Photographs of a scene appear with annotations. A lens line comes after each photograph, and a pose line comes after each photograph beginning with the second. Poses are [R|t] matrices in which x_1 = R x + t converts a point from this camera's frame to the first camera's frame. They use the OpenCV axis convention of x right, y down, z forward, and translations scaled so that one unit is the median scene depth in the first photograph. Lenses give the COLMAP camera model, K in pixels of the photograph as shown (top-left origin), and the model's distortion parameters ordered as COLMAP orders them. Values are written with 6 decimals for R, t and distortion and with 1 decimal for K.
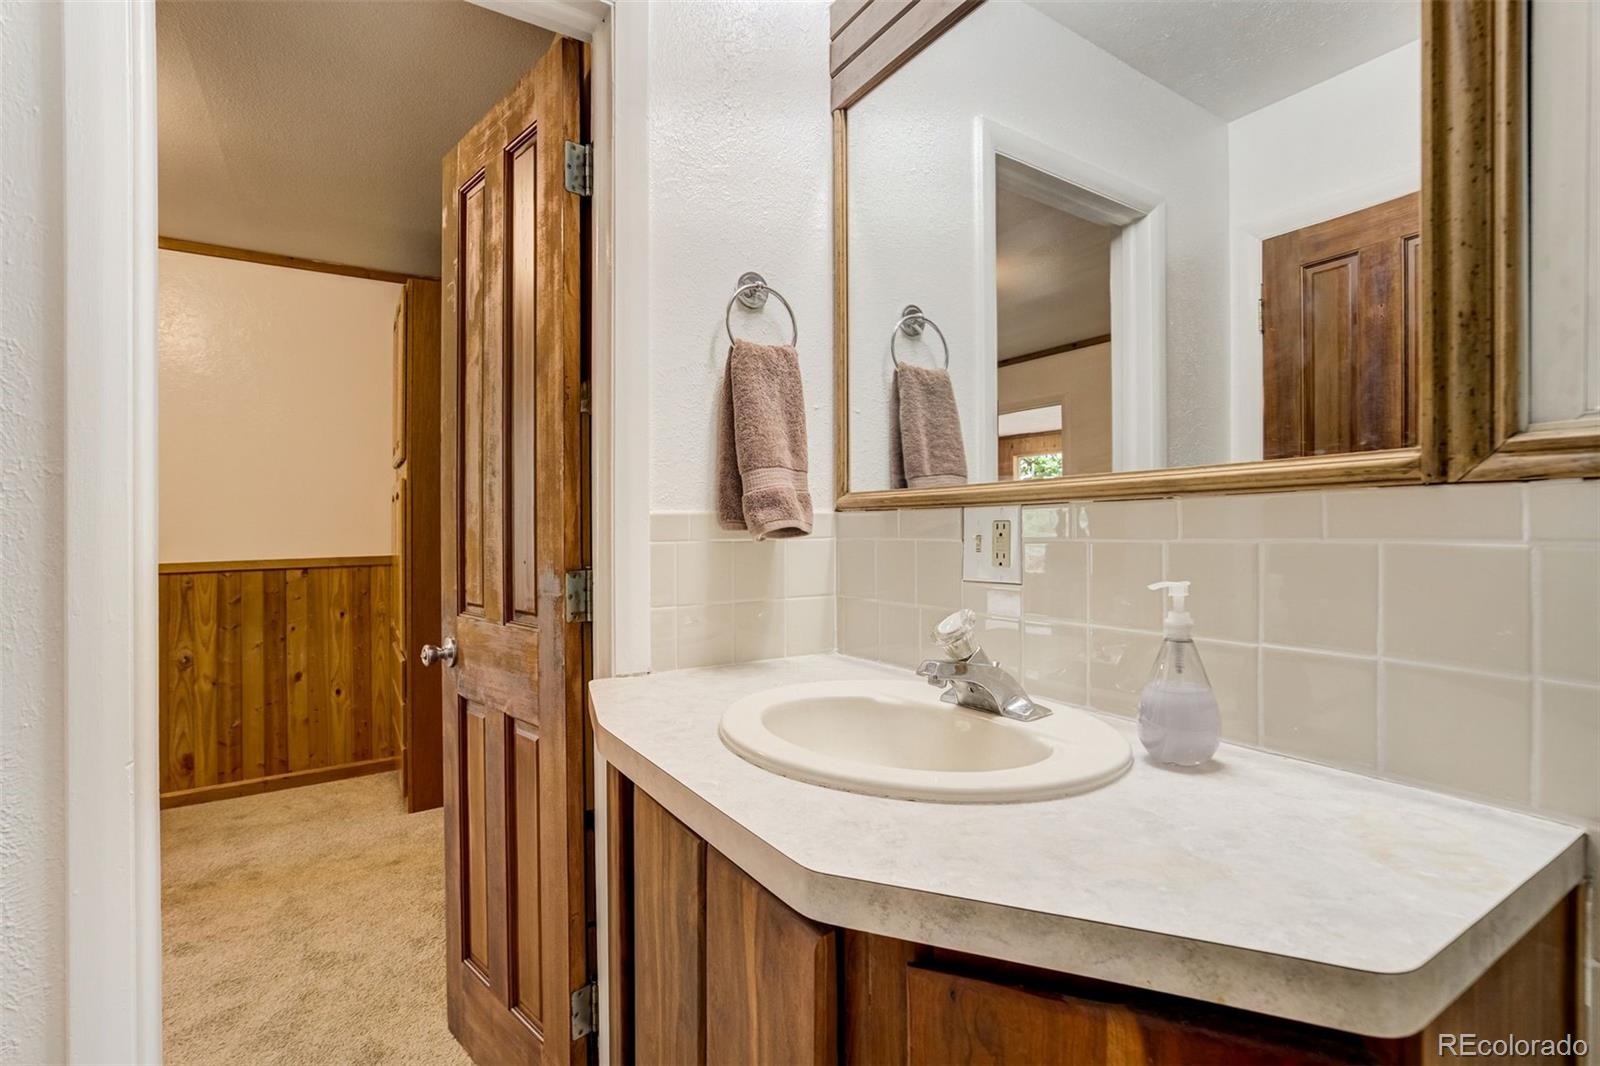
lens RADIAL K [[763.0, 0, 800.0], [0, 763.0, 533.0], [0, 0, 1]] dist [-0.038541, 0.000845]
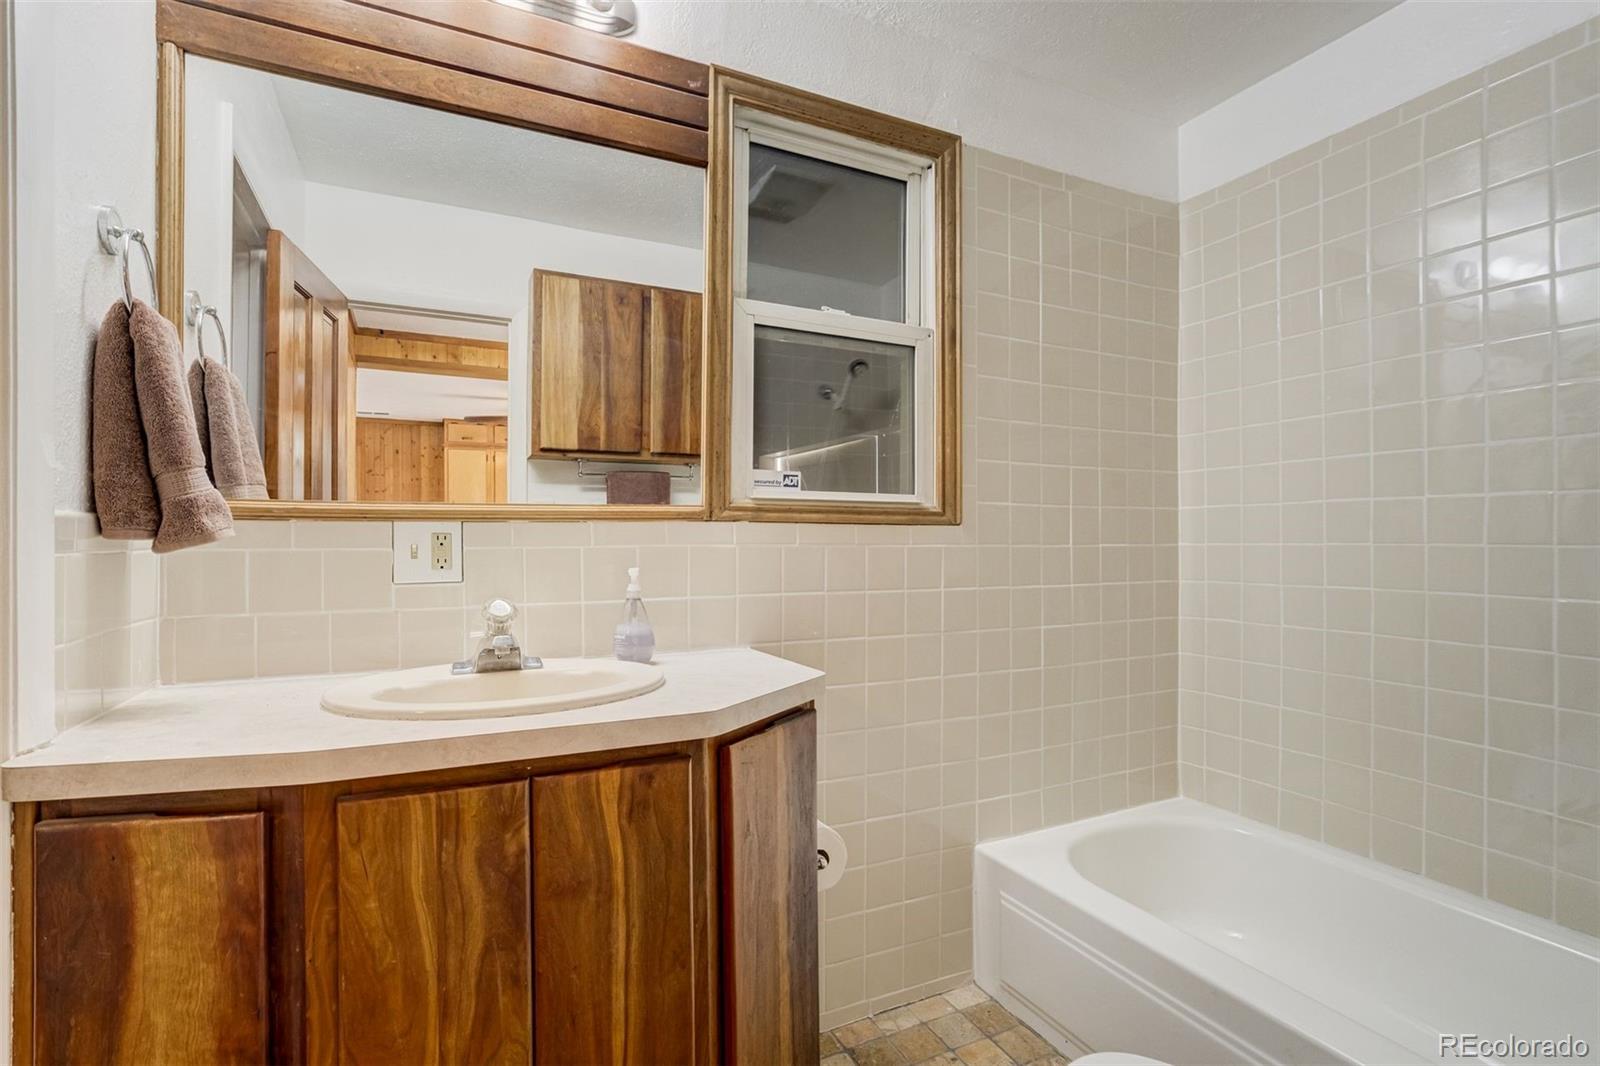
lens RADIAL K [[747.3, 0, 802.6], [0, 747.3, 548.9], [0, 0, 1]] dist [-0.015336, 0.000944]
pose [[0.106630, -0.000889, 0.994298, -0.911676], [0.008683, 0.999962, -0.000038, 0.015692], [-0.994261, 0.008638, 0.106634, 0.277125]]
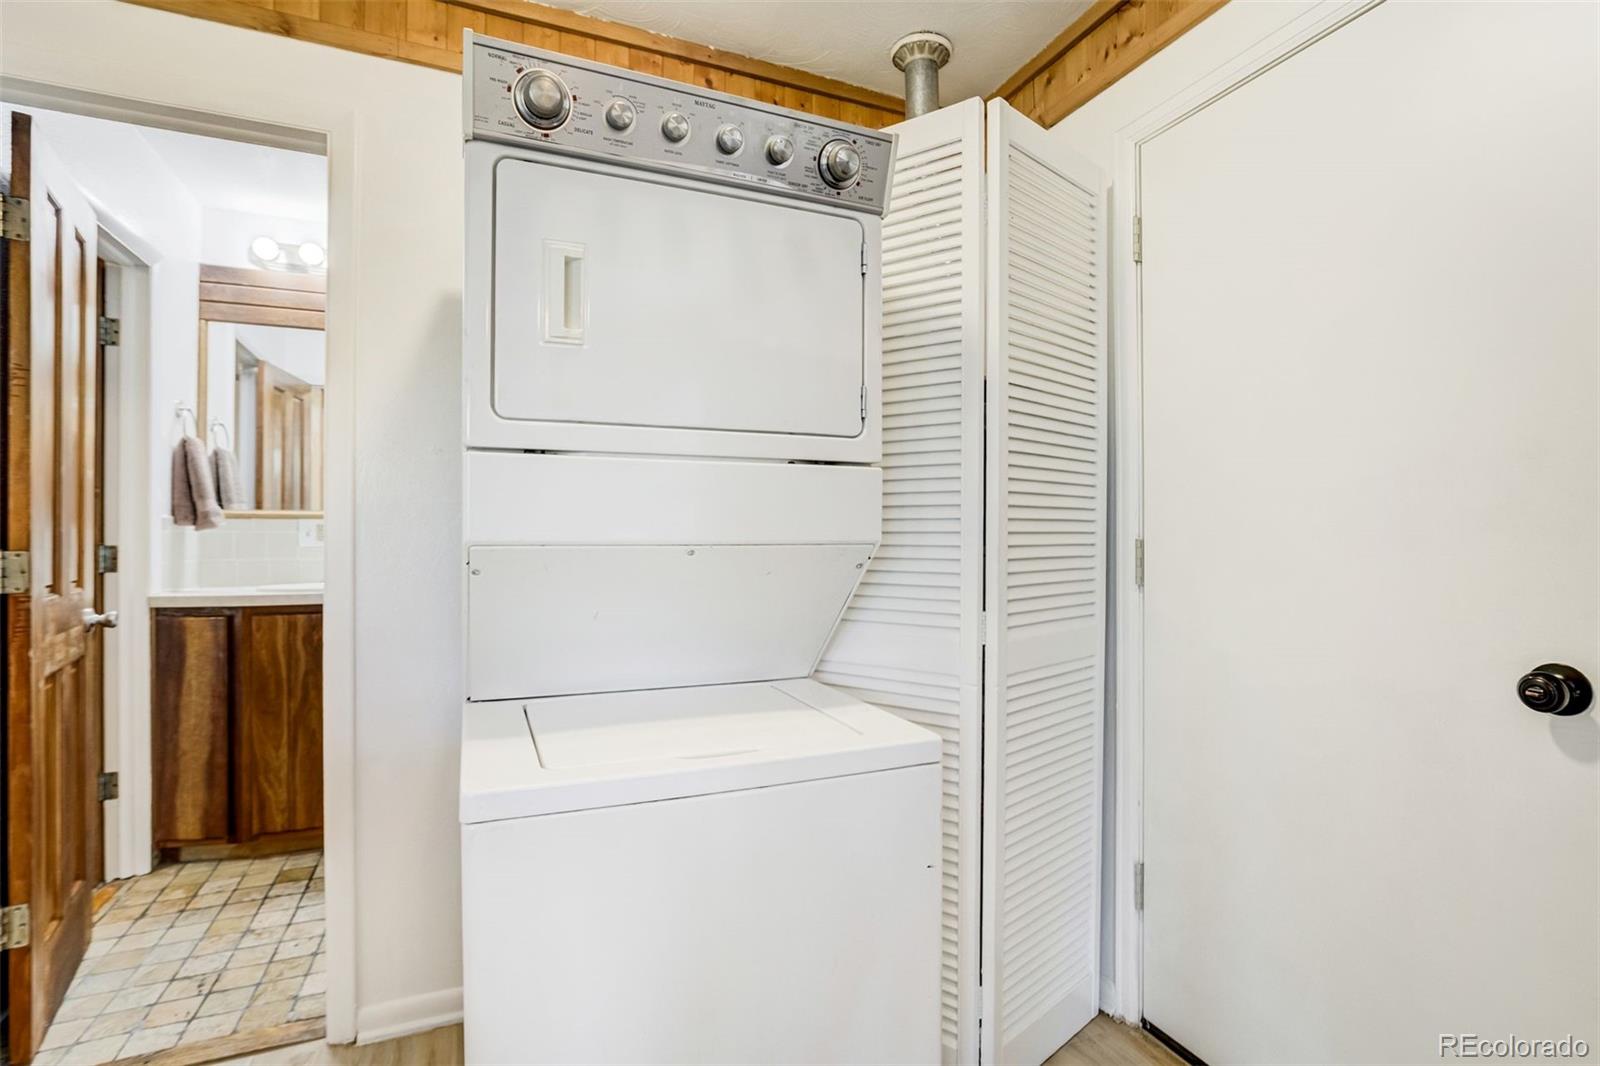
lens RADIAL K [[763.0, 0, 800.0], [0, 763.0, 533.0], [0, 0, 1]] dist [-0.038541, 0.000845]
pose [[0.150714, 0.018908, 0.988397, -2.170967], [0.018183, 0.999595, -0.021895, 0.107124], [-0.988410, 0.021272, 0.150309, -1.126587]]
